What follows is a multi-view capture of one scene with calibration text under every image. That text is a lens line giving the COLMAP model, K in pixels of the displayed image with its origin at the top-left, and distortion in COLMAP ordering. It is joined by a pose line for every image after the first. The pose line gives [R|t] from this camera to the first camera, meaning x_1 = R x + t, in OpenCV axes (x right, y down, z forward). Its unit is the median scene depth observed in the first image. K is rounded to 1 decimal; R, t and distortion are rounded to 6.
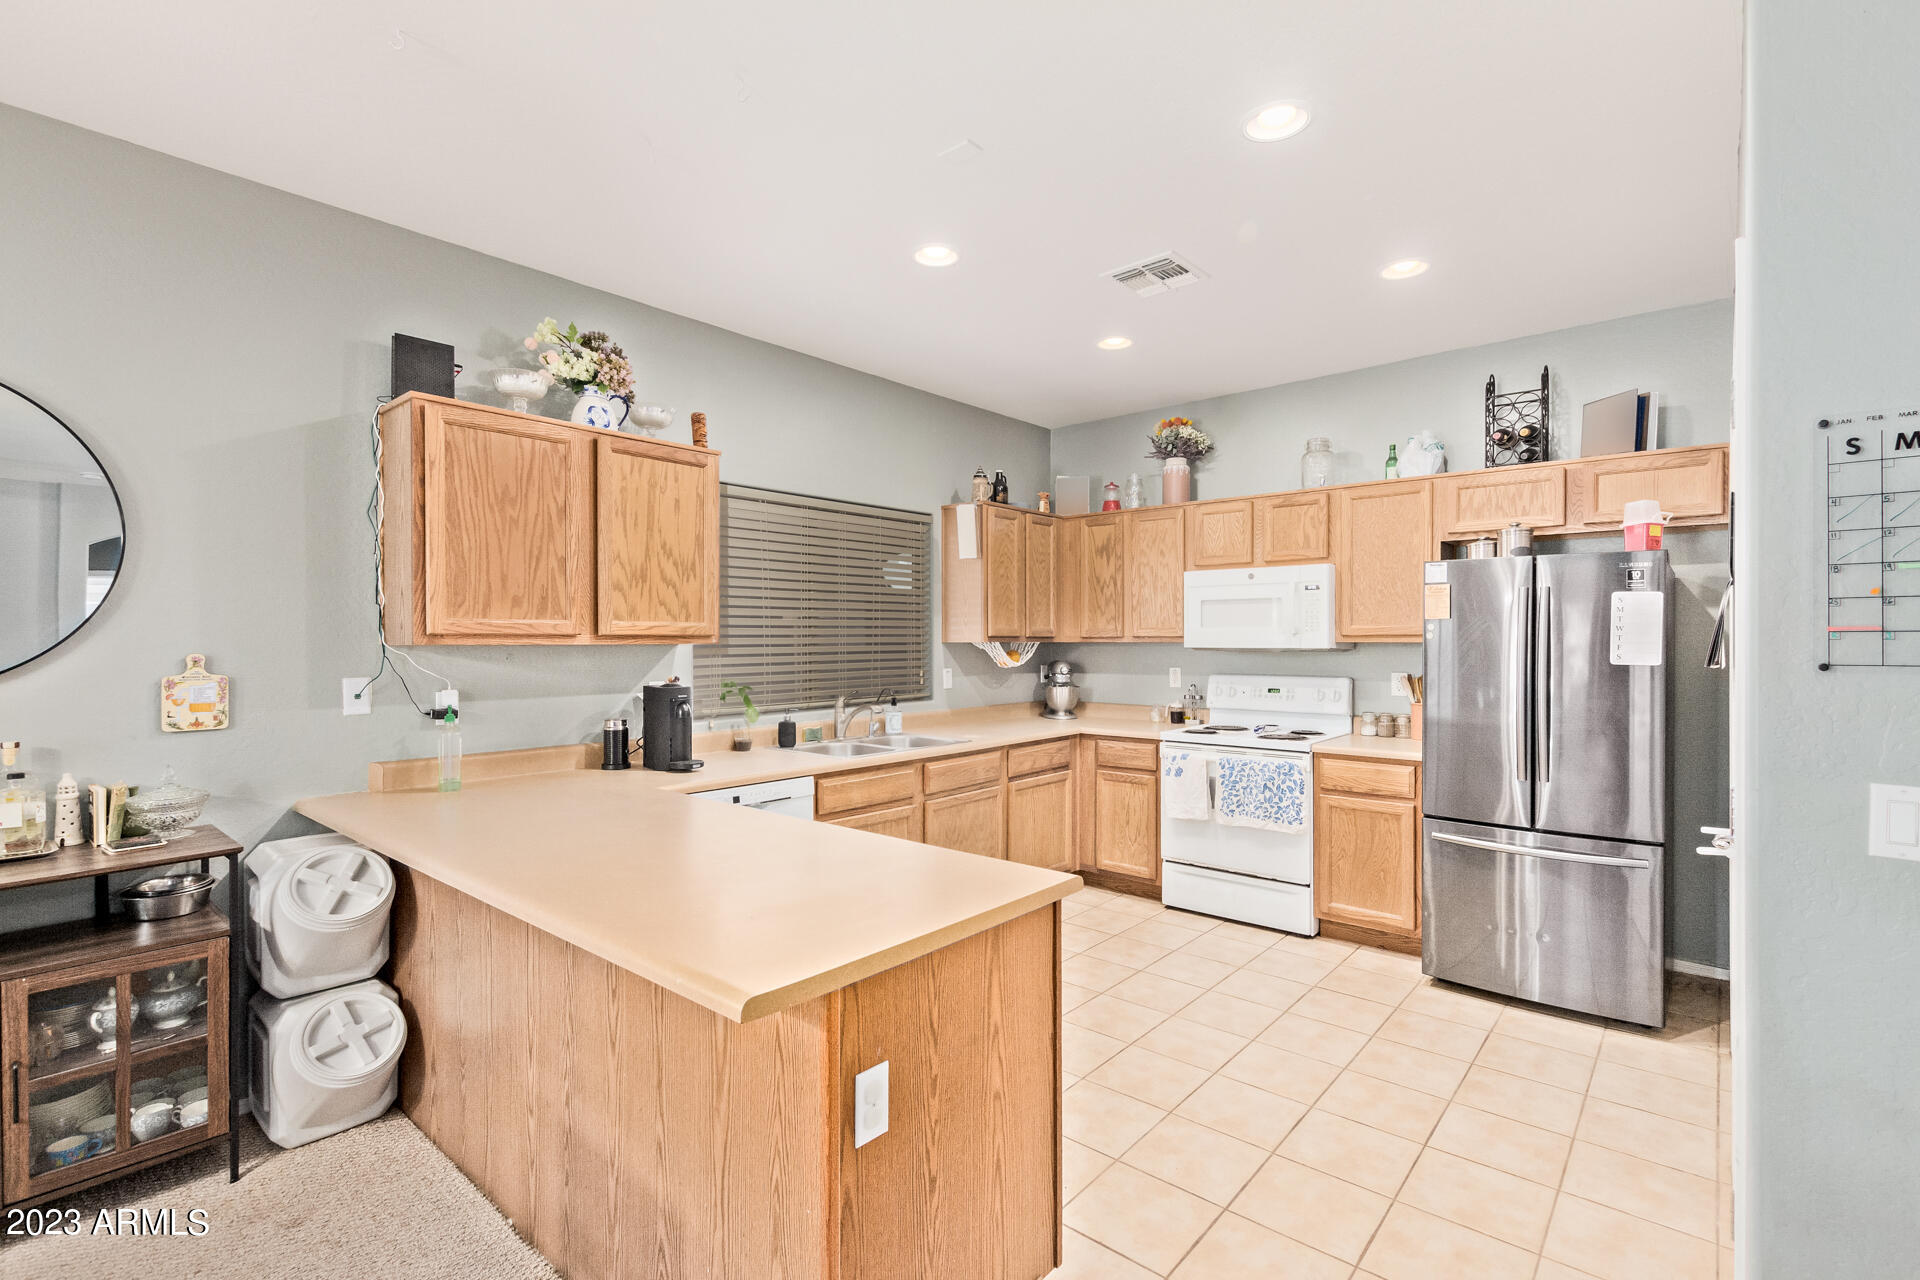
lens RADIAL K [[882.4, 0, 951.4], [0, 882.4, 646.8], [0, 0, 1]] dist [0.001960, 0.000037]
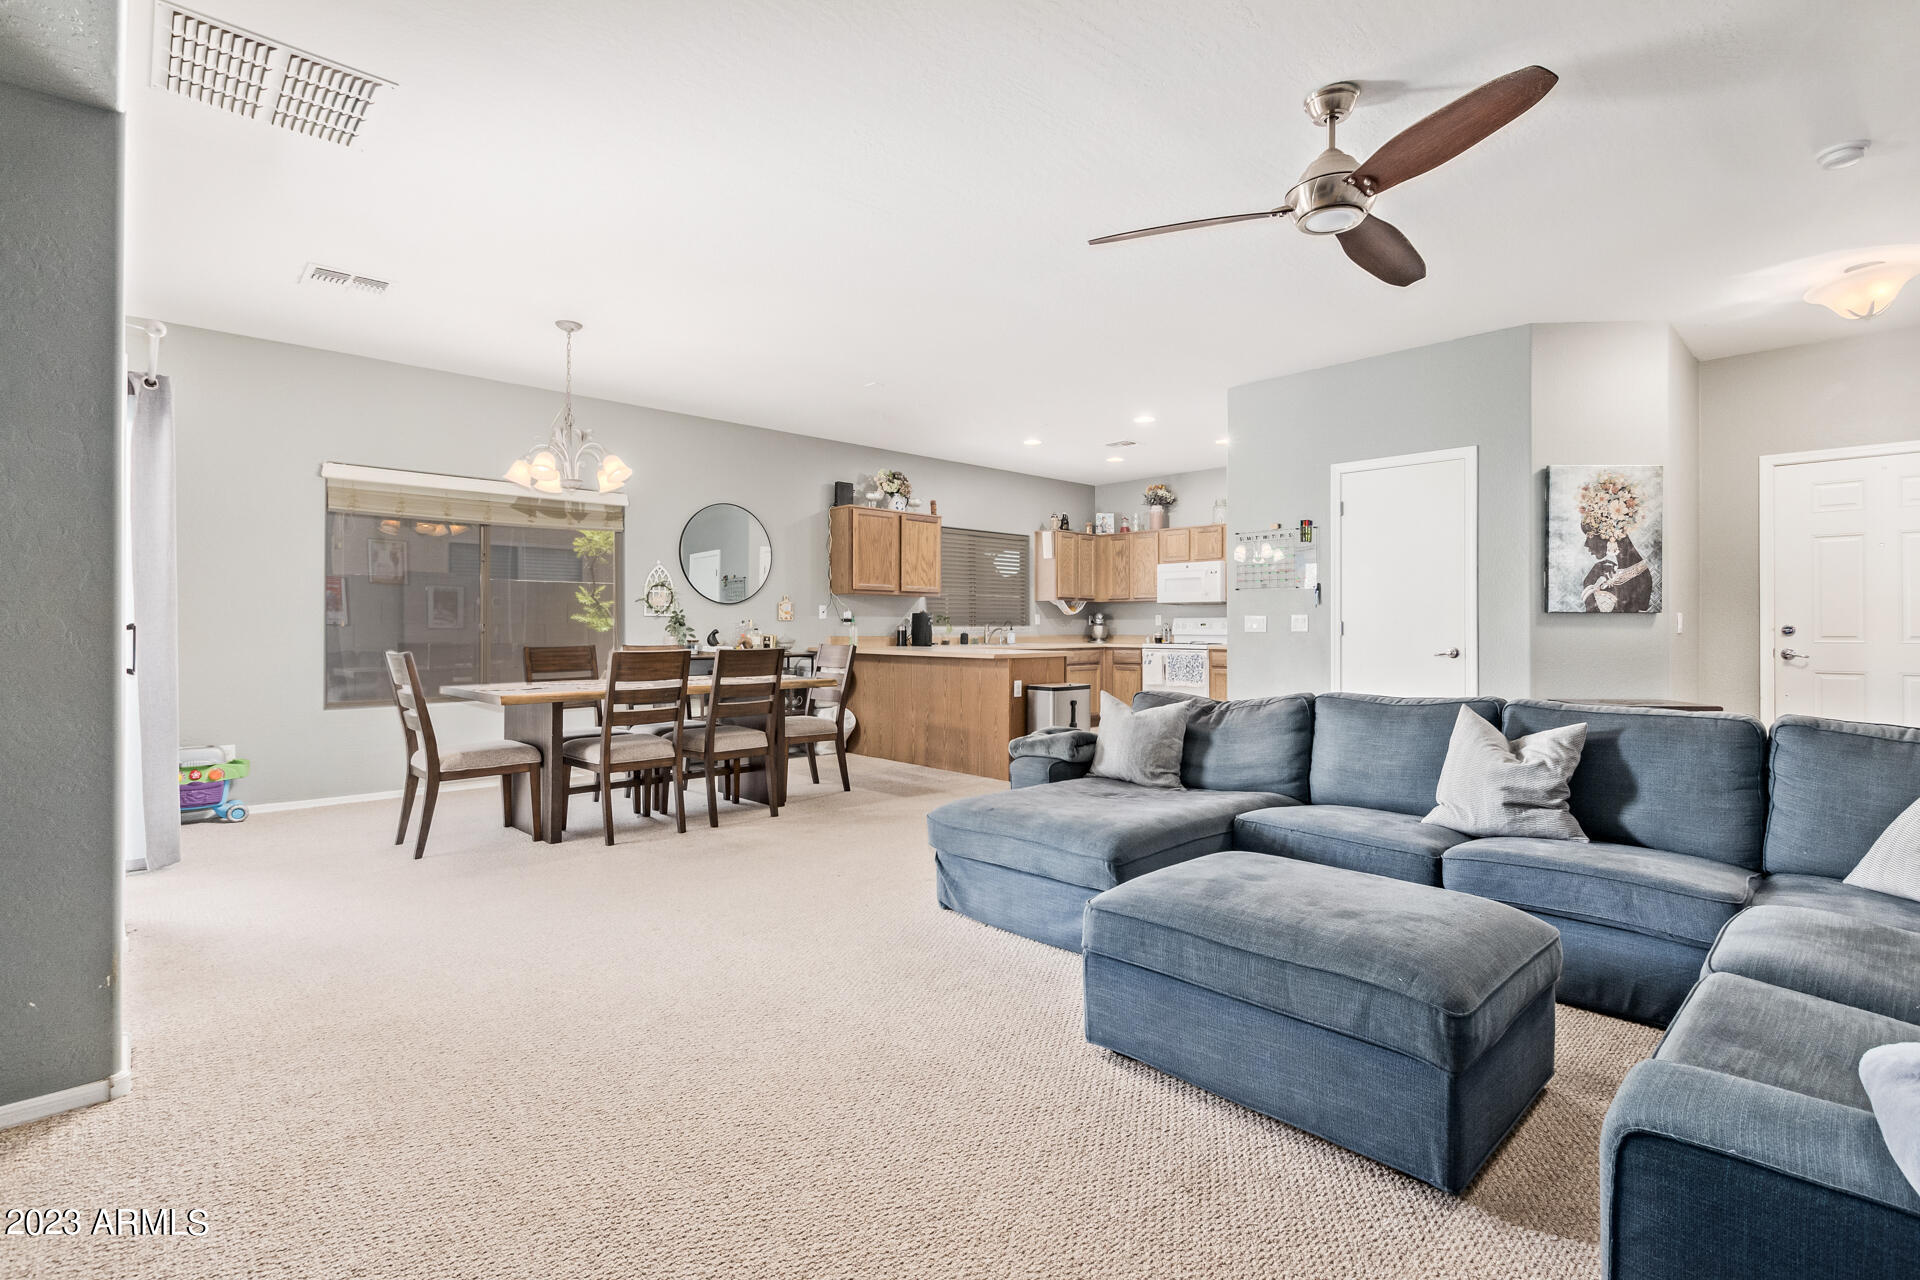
lens RADIAL K [[882.4, 0, 943.2], [0, 882.4, 627.4], [0, 0, 1]] dist [0.001960, 0.000037]
pose [[0.993316, 0.004247, -0.115350, 0.014681], [-0.005157, 0.999958, -0.007594, 0.073469], [0.115313, 0.008138, 0.993296, -1.021230]]
